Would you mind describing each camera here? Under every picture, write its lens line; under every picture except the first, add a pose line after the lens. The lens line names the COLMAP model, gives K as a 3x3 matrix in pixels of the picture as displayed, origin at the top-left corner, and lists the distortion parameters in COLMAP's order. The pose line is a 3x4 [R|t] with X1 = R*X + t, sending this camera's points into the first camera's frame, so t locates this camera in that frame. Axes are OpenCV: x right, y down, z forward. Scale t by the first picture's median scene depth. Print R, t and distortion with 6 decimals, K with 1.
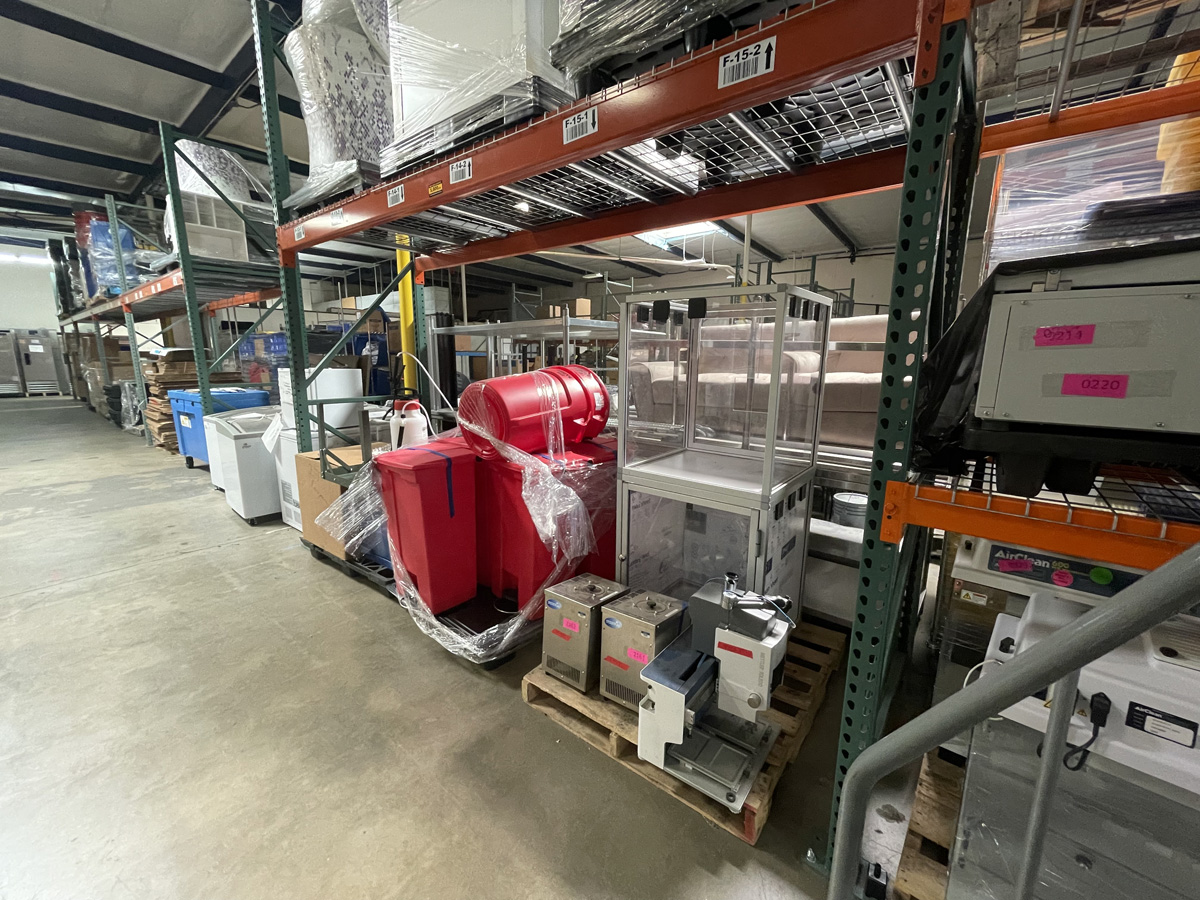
lens RADIAL K [[476.8, 0, 596.8], [0, 476.8, 442.5], [0, 0, 1]] dist [0.000663, 0.000596]
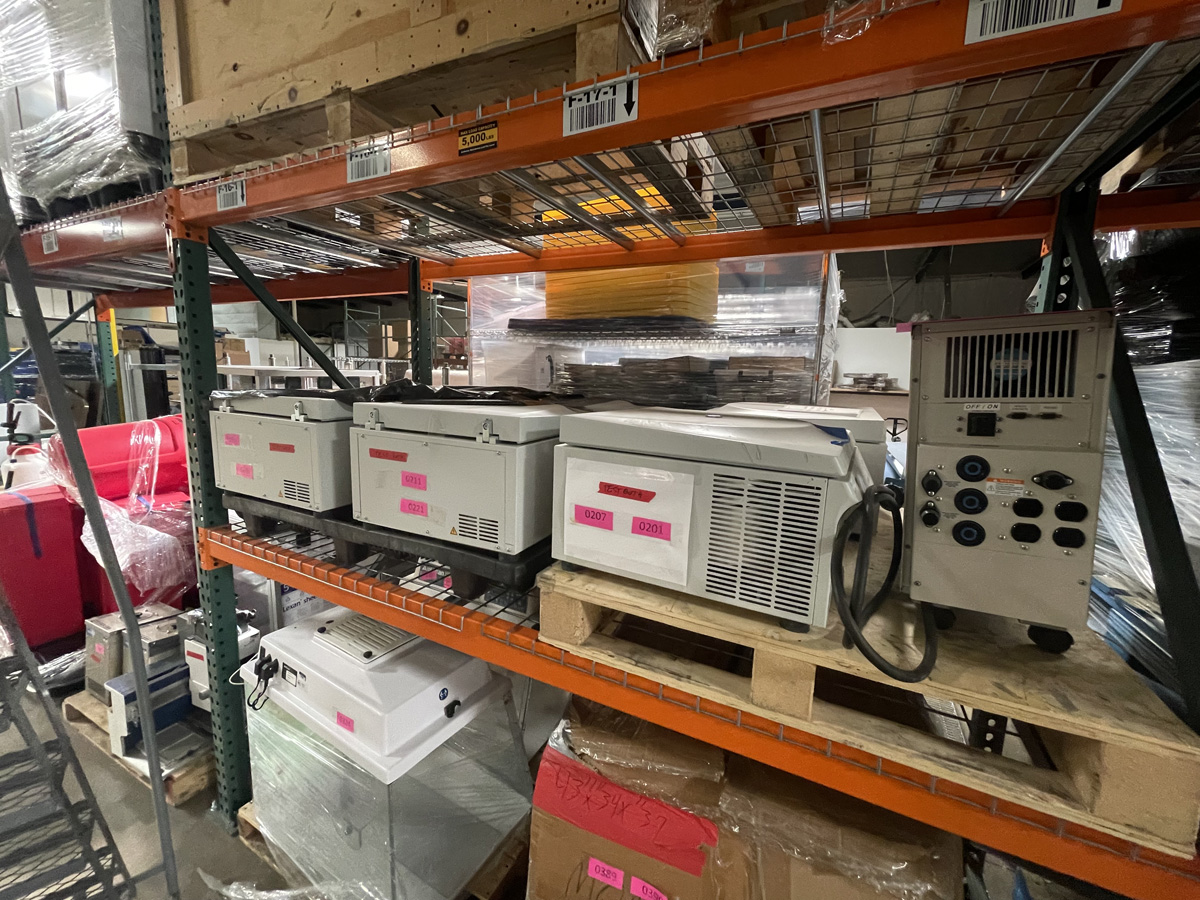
lens RADIAL K [[478.4, 0, 601.5], [0, 478.4, 444.0], [0, 0, 1]] dist [-0.003575, -0.000707]
pose [[0.975824, -0.005523, 0.218486, 0.605806], [0.011547, 0.999587, -0.026303, -0.049849], [-0.218251, 0.028190, 0.975485, -0.282565]]
